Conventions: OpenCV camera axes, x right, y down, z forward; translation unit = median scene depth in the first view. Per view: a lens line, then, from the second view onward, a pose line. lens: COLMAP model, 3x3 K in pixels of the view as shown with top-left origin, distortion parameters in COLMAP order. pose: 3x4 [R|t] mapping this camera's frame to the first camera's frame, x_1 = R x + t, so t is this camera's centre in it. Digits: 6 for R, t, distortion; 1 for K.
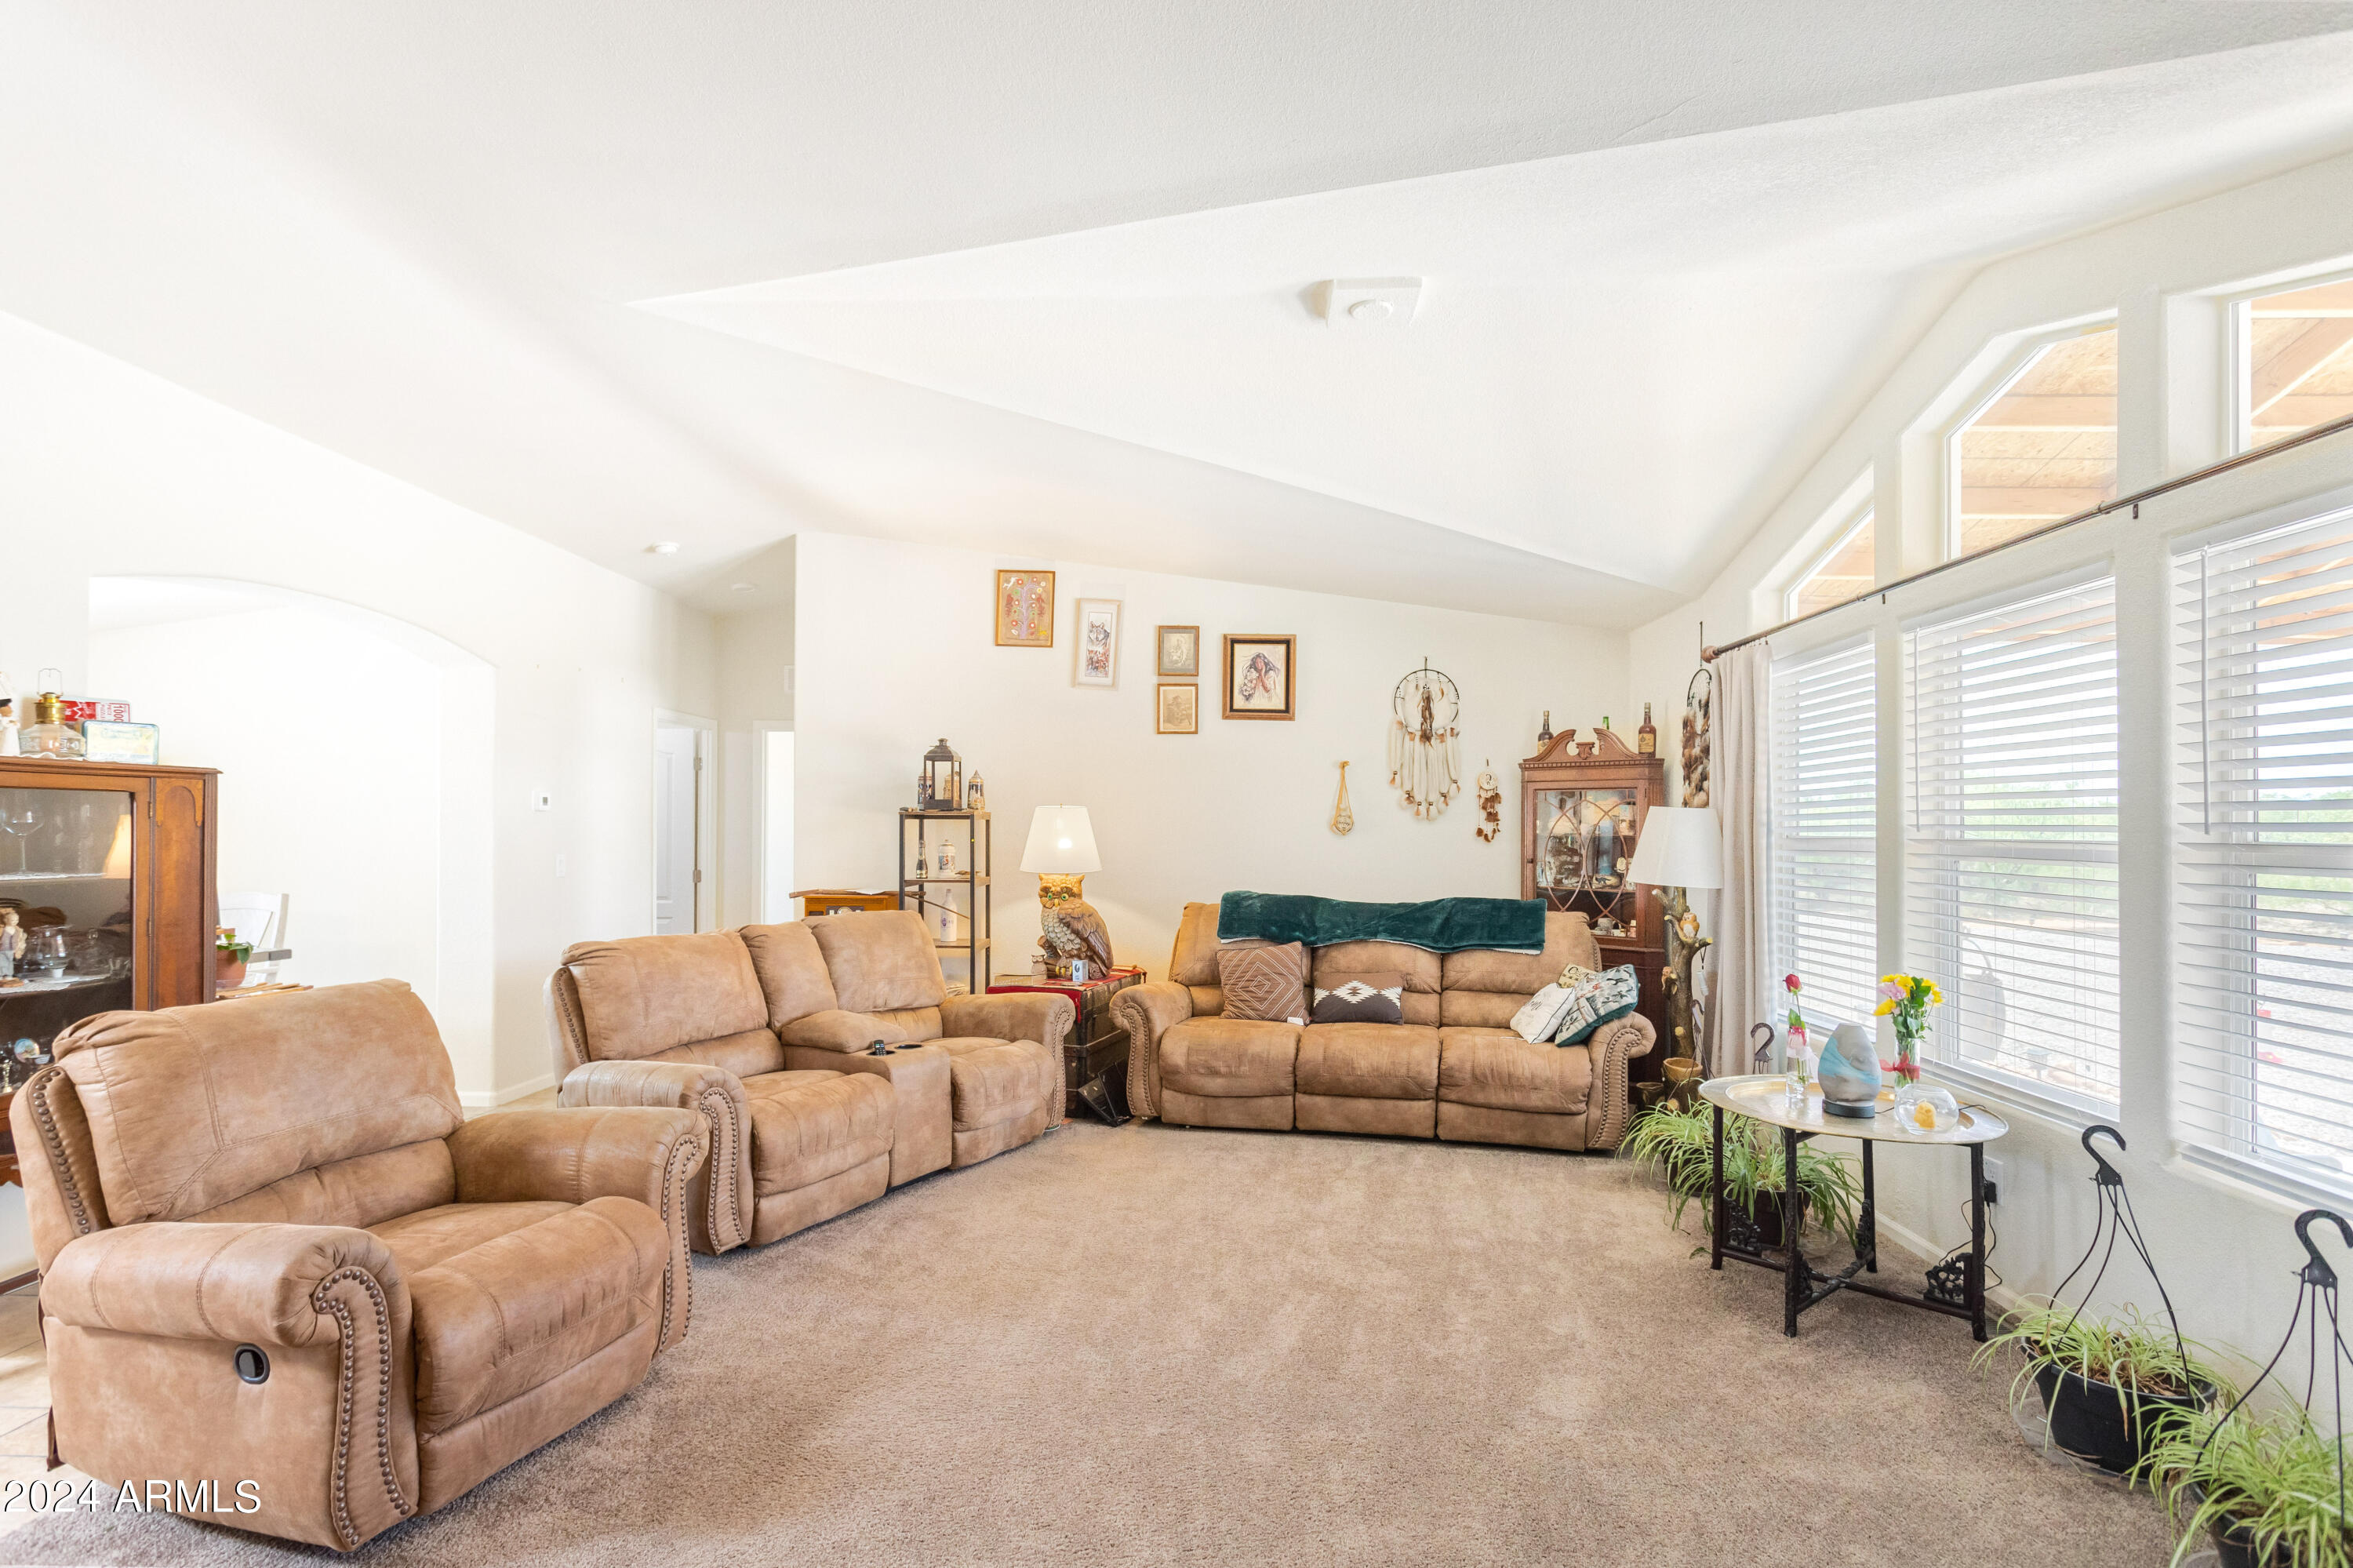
lens RADIAL K [[1140.8, 0, 1182.8], [0, 1140.8, 797.6], [0, 0, 1]] dist [-0.001791, 0.000402]
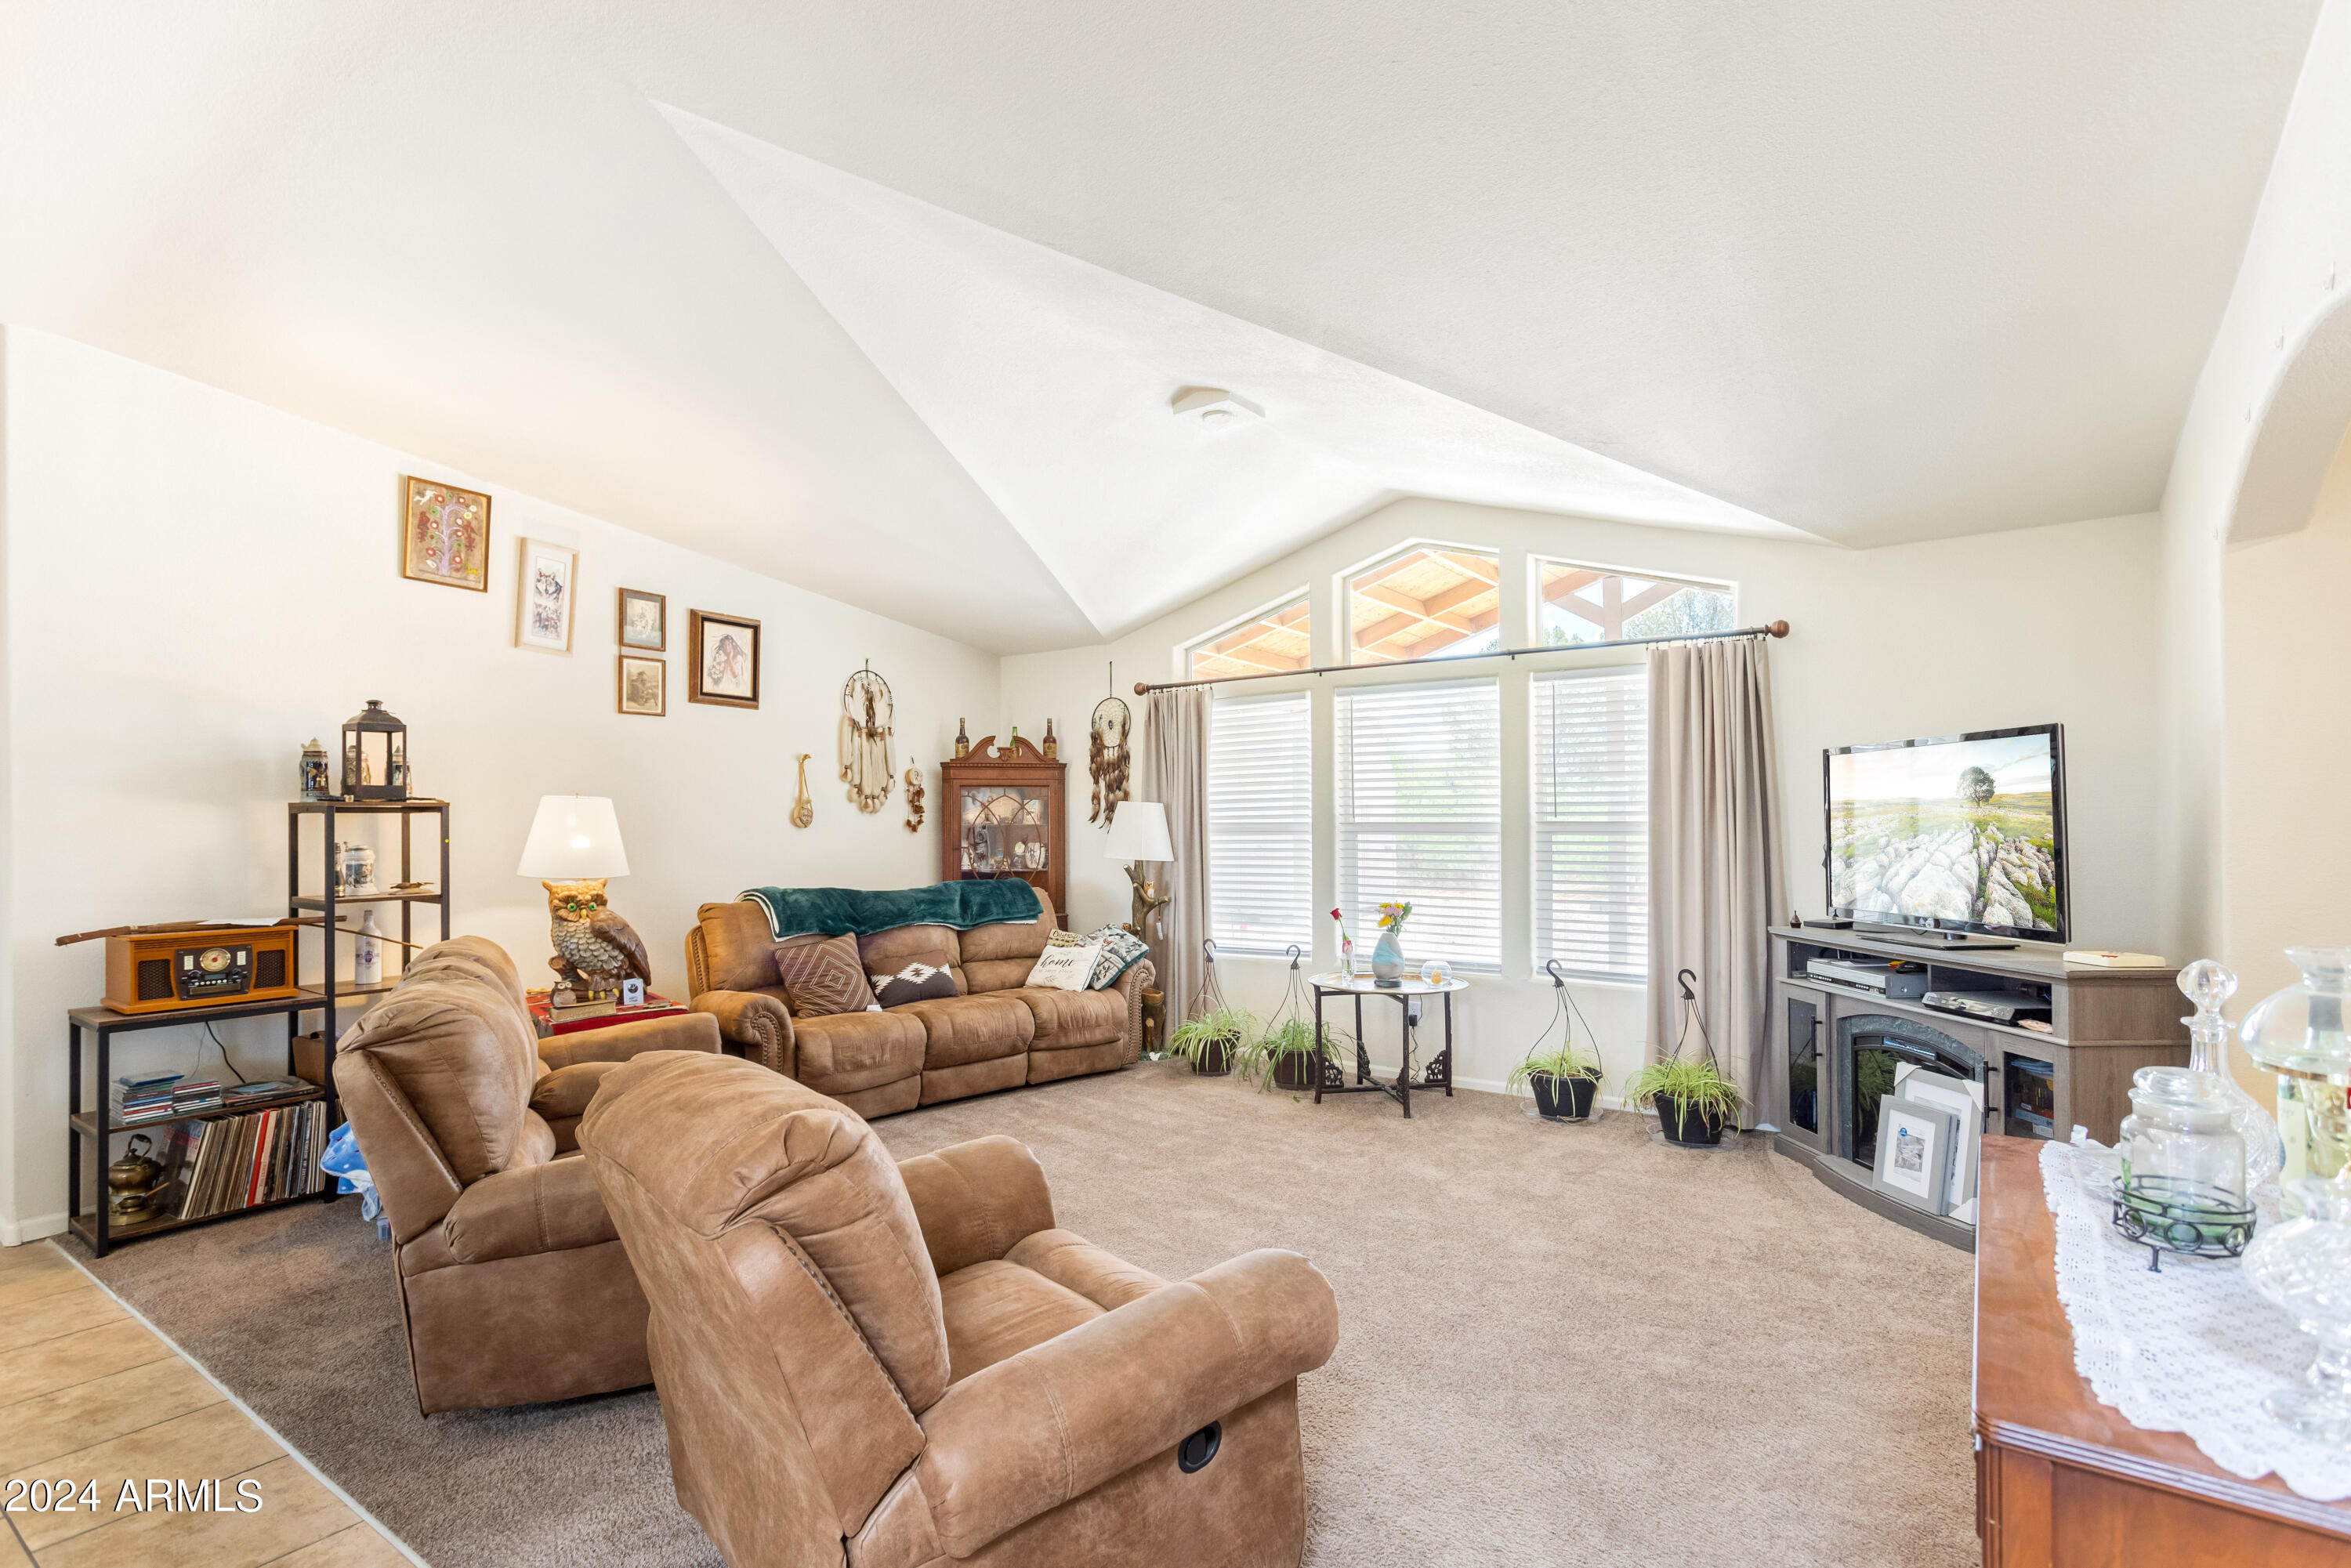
lens RADIAL K [[1139.7, 0, 1178.1], [0, 1139.7, 795.5], [0, 0, 1]] dist [-0.001791, 0.000402]
pose [[0.550526, 0.010422, 0.834753, -0.559244], [-0.013598, 0.999901, -0.003516, 0.003988], [-0.834707, -0.009415, 0.550614, 0.192774]]
